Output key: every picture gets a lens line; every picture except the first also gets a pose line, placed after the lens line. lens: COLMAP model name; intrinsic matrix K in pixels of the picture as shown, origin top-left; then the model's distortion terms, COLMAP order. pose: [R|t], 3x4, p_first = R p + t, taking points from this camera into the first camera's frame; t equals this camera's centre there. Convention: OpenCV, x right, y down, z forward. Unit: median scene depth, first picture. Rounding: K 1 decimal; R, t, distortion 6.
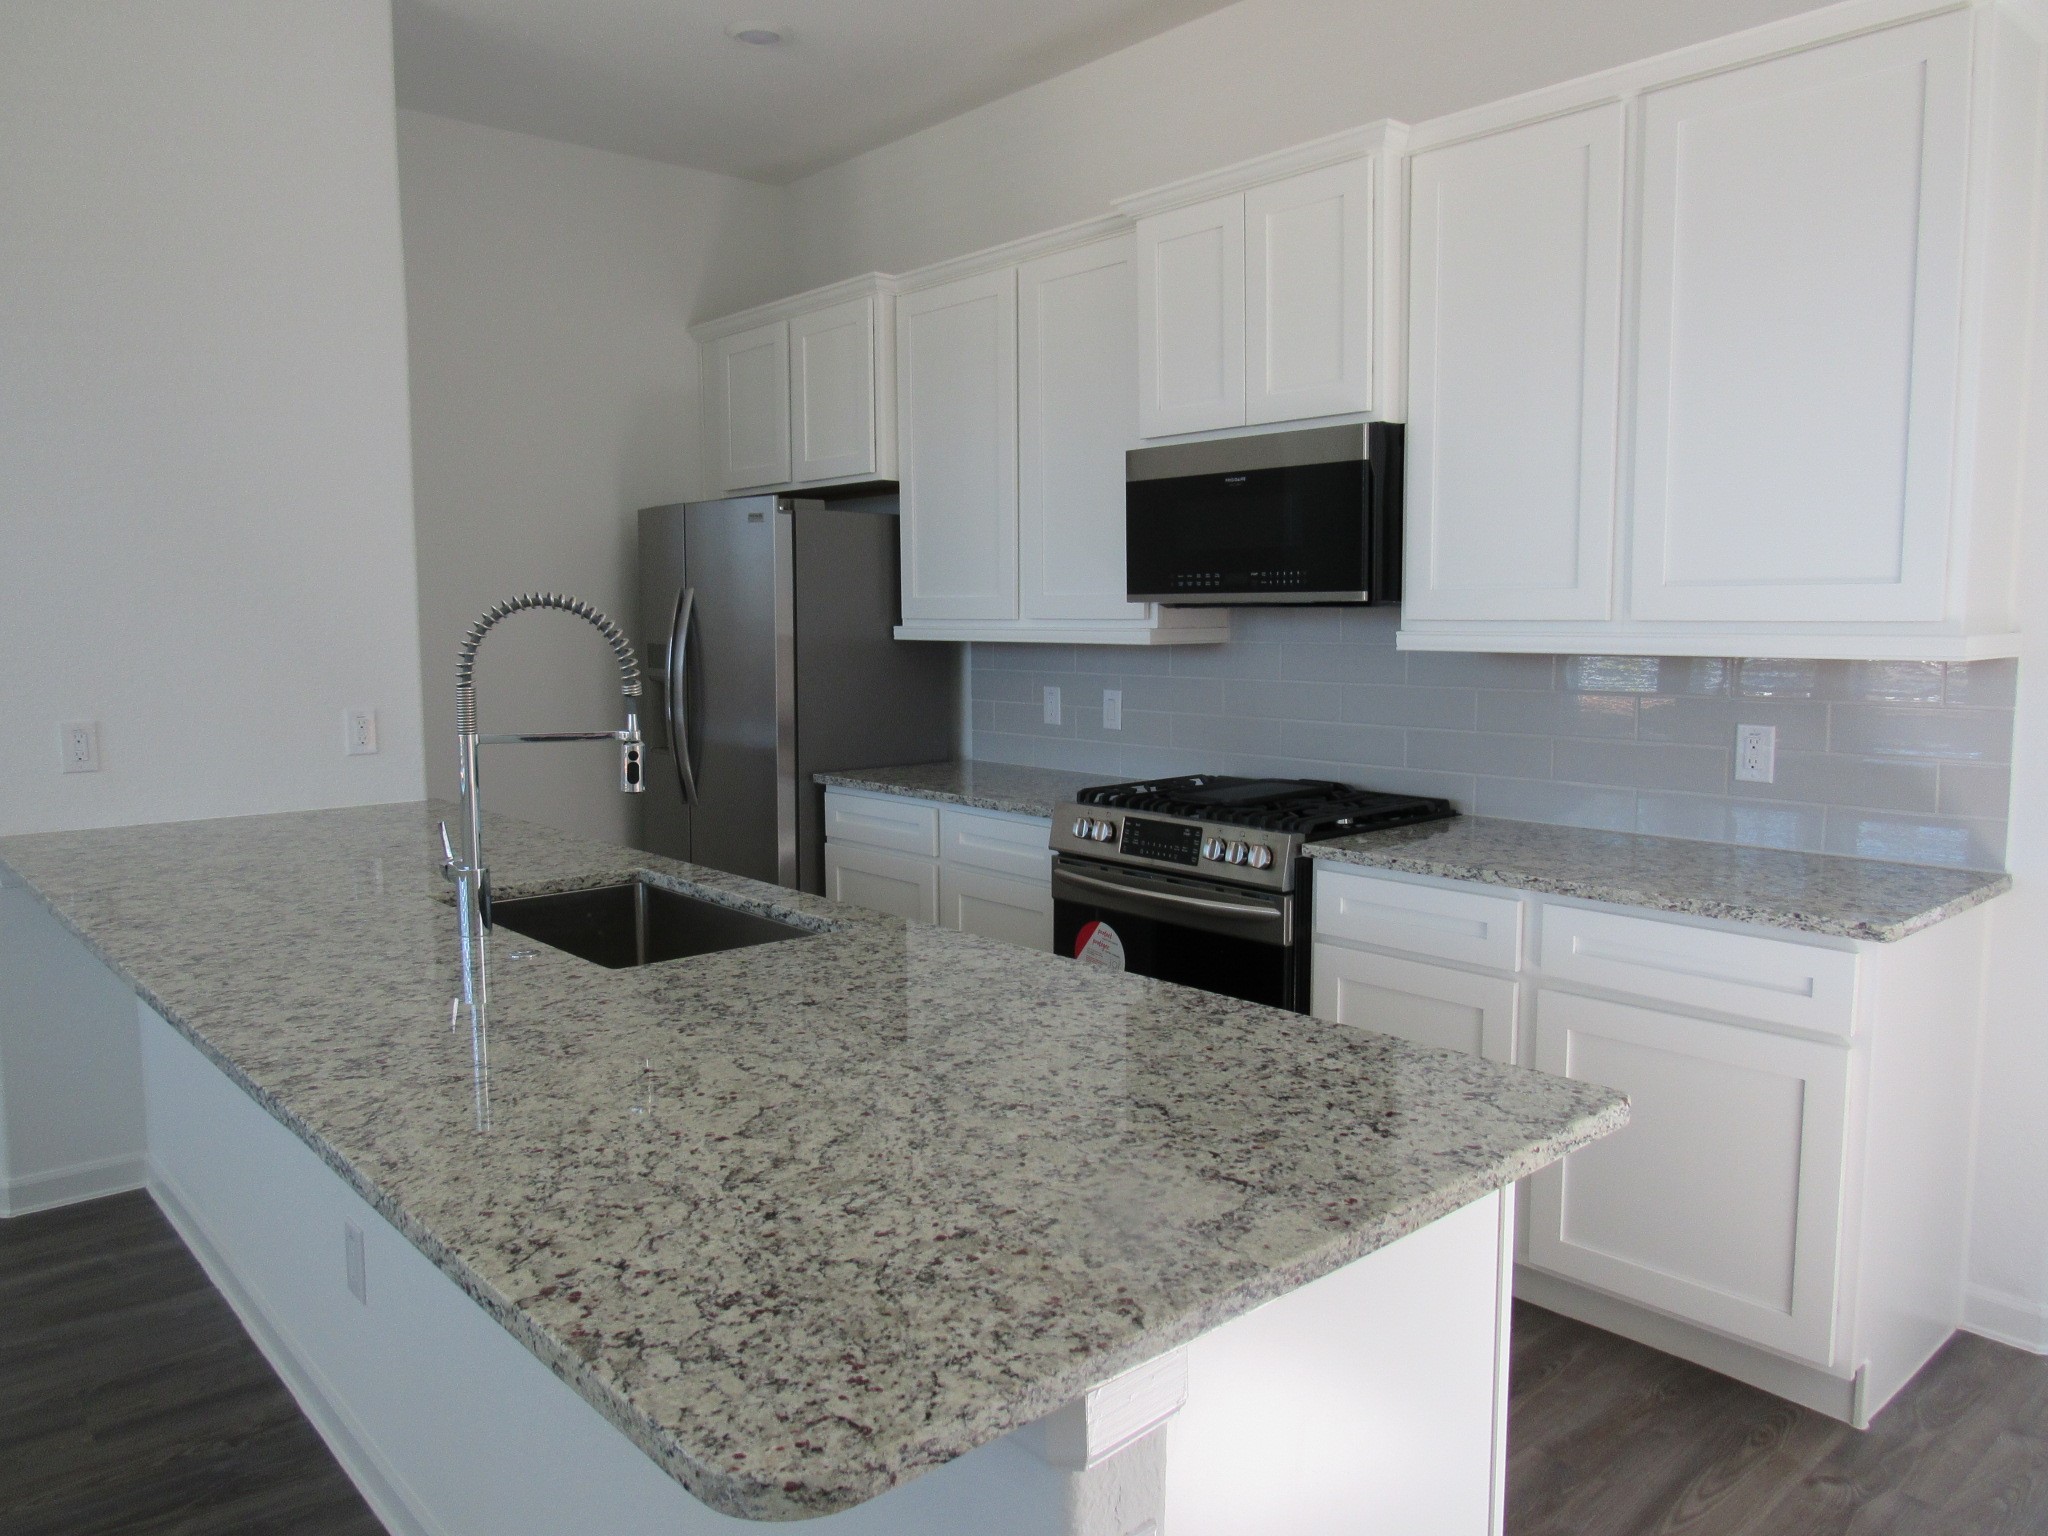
lens RADIAL K [[1440.8, 0, 1017.8], [0, 1440.8, 765.1], [0, 0, 1]] dist [-0.028776, 0.008738]
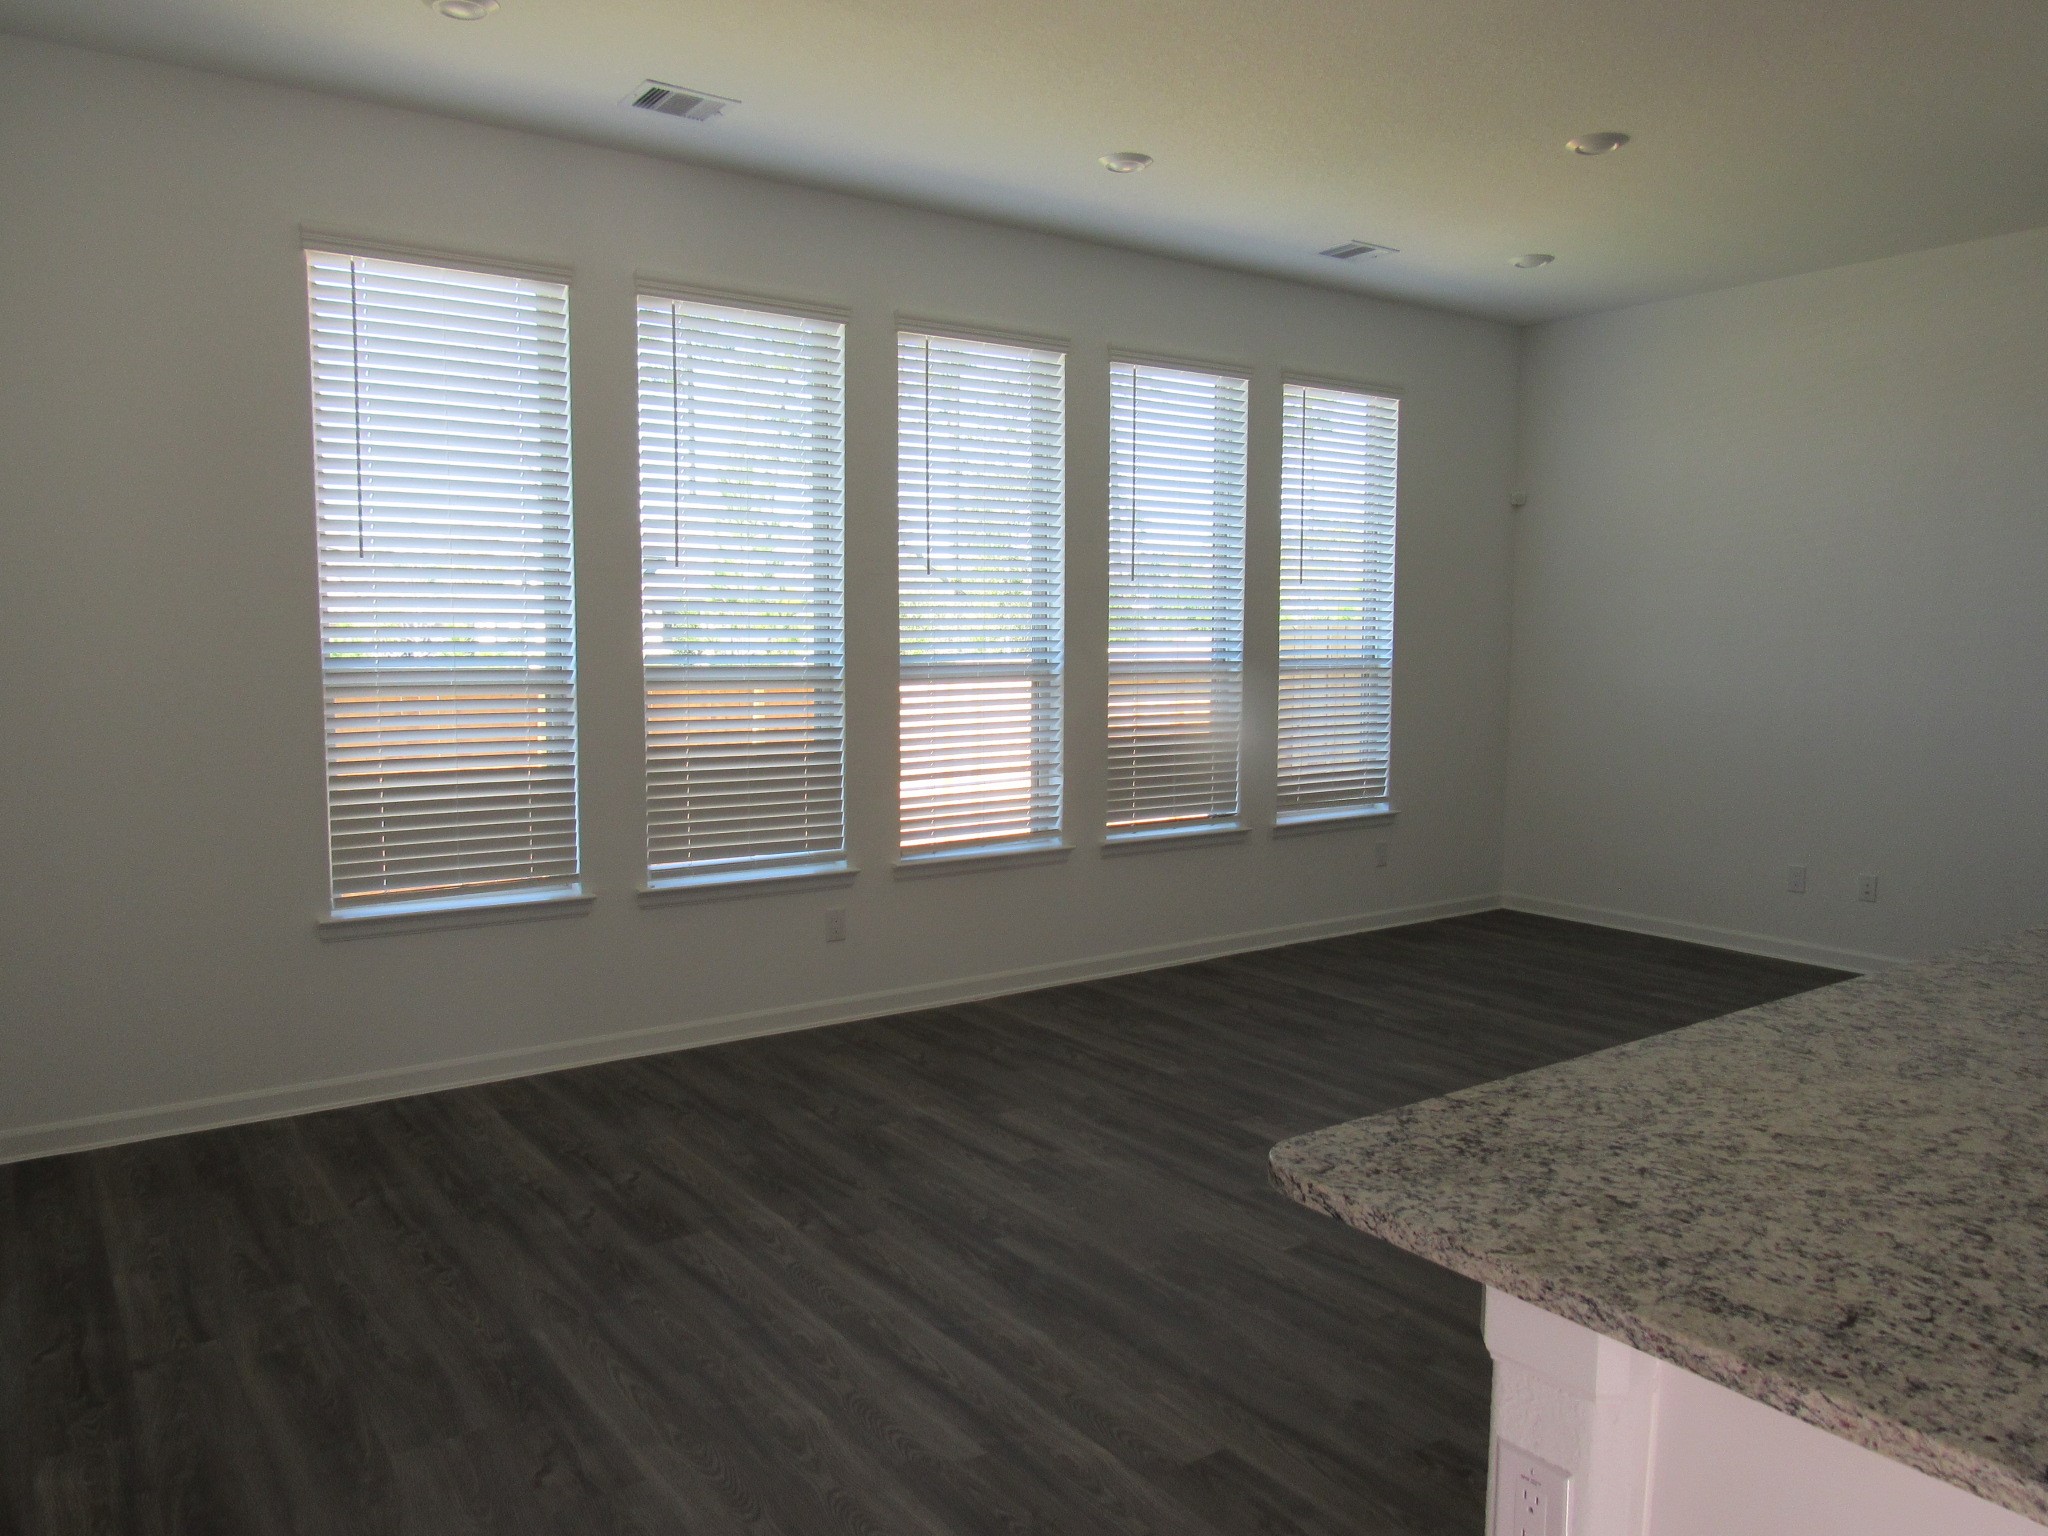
lens RADIAL K [[1440.8, 0, 1012.8], [0, 1440.8, 775.5], [0, 0, 1]] dist [-0.028776, 0.008738]
pose [[-0.107761, 0.100385, -0.989096, 1.058572], [-0.106373, 0.988014, 0.111864, -0.095522], [0.988470, 0.117268, -0.095791, 0.520167]]
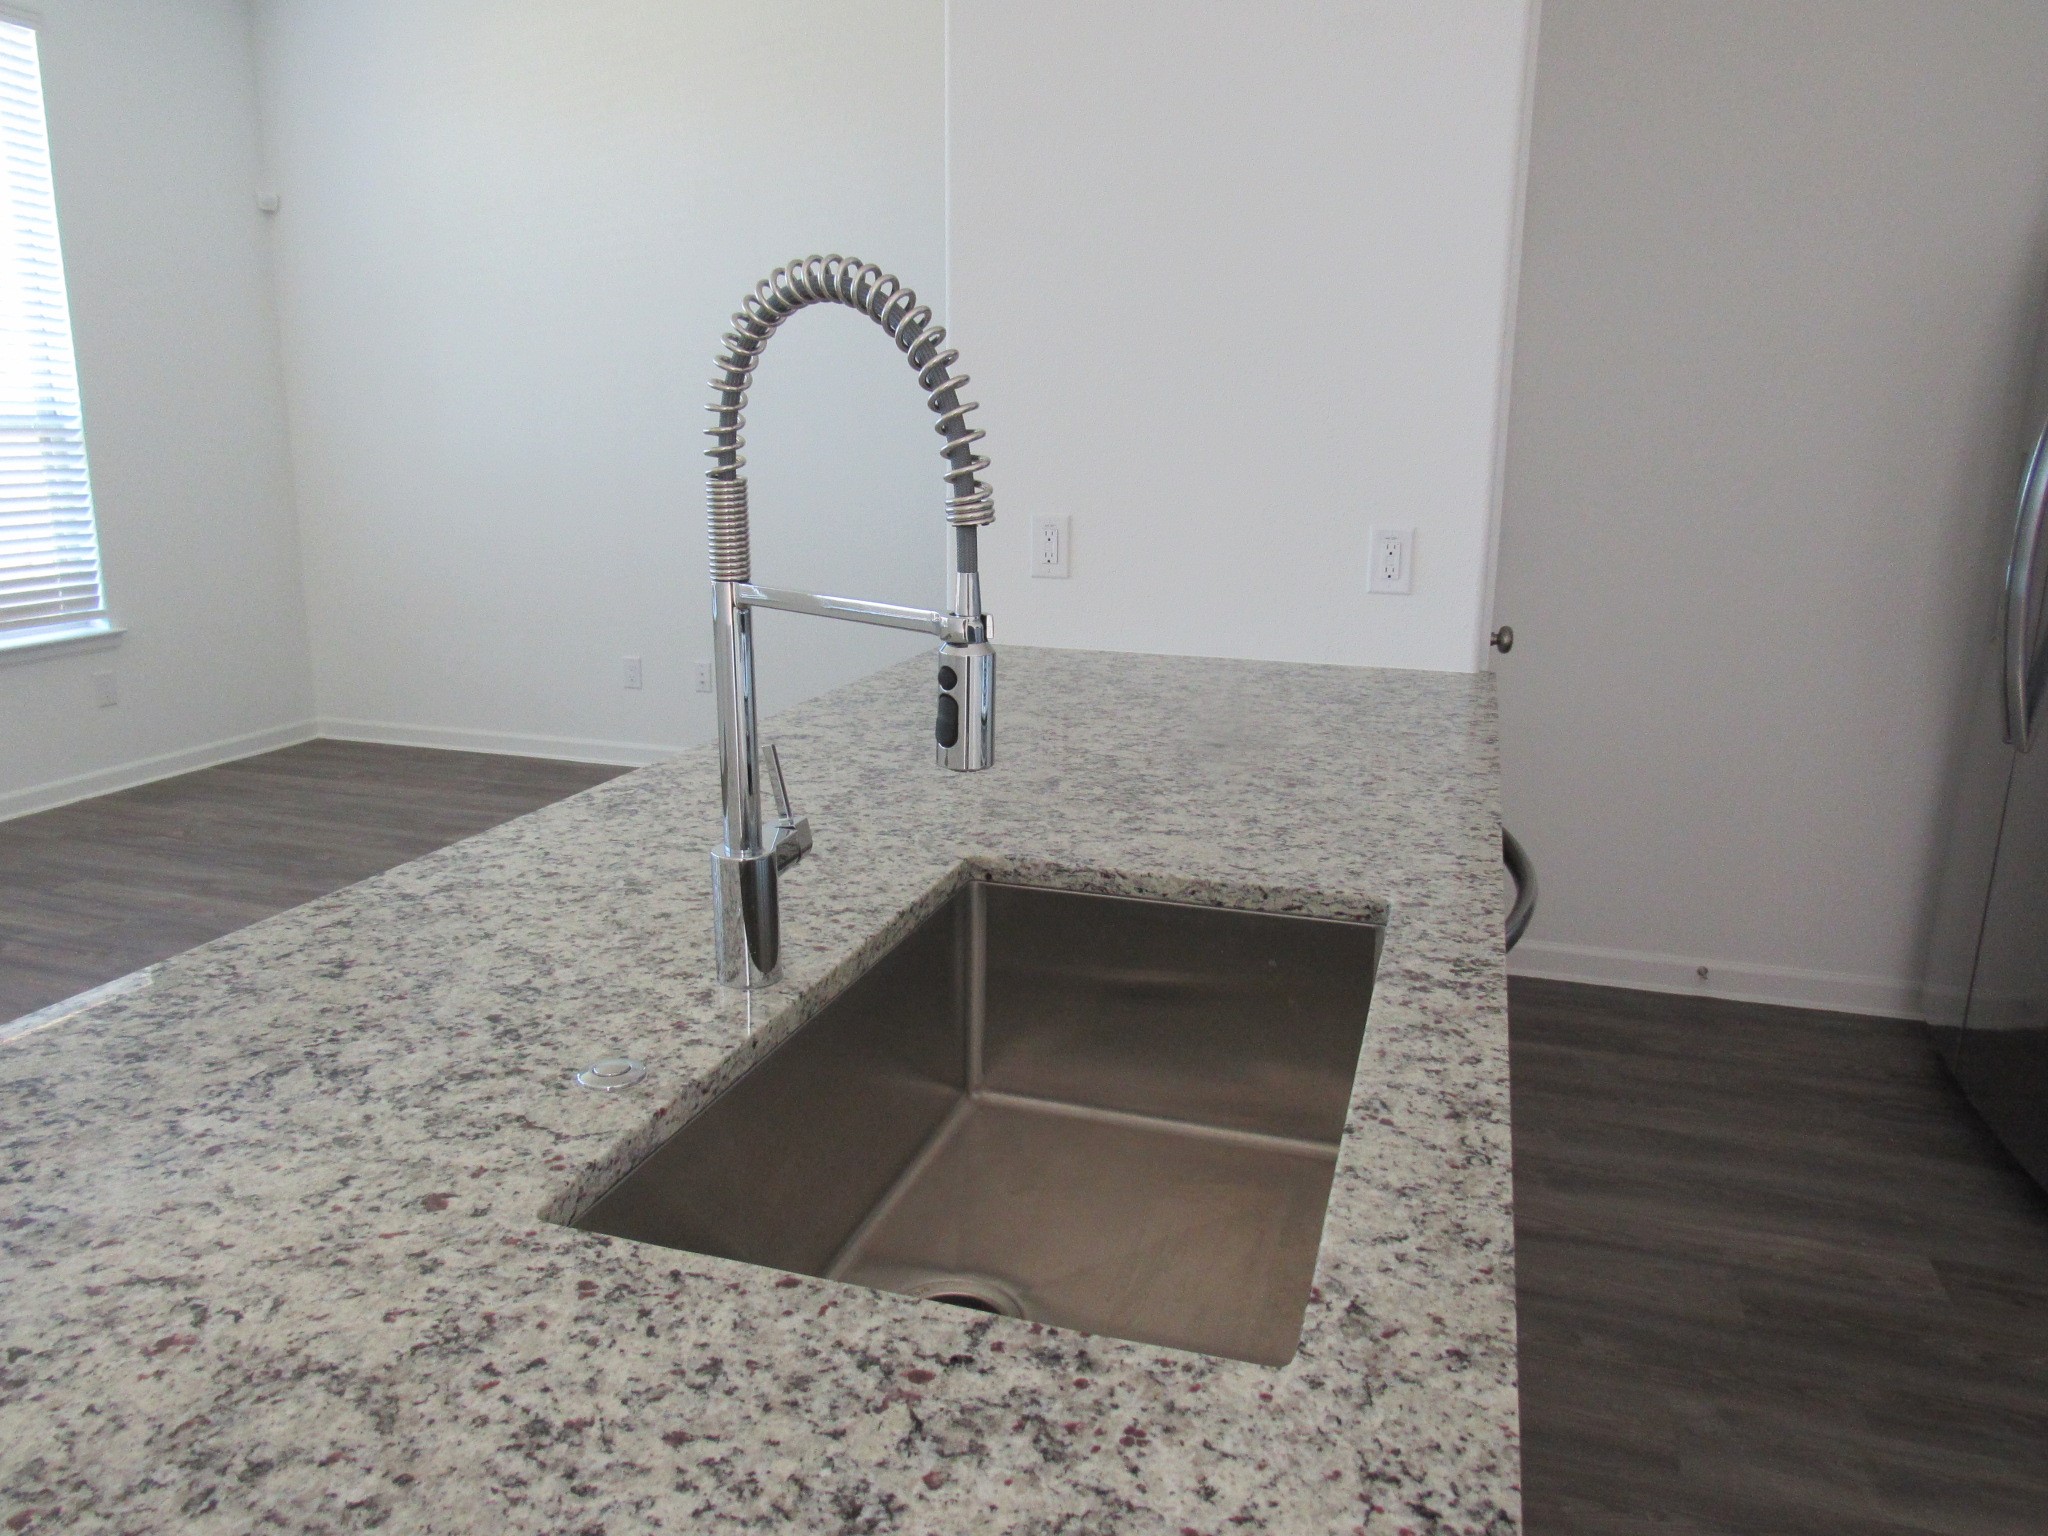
lens RADIAL K [[1440.8, 0, 1029.1], [0, 1440.8, 774.1], [0, 0, 1]] dist [-0.028776, 0.008738]
pose [[0.506924, 0.212640, -0.835351, 0.154876], [-0.101339, 0.977077, 0.187220, -0.110046], [0.856013, -0.010253, 0.516853, 1.606141]]
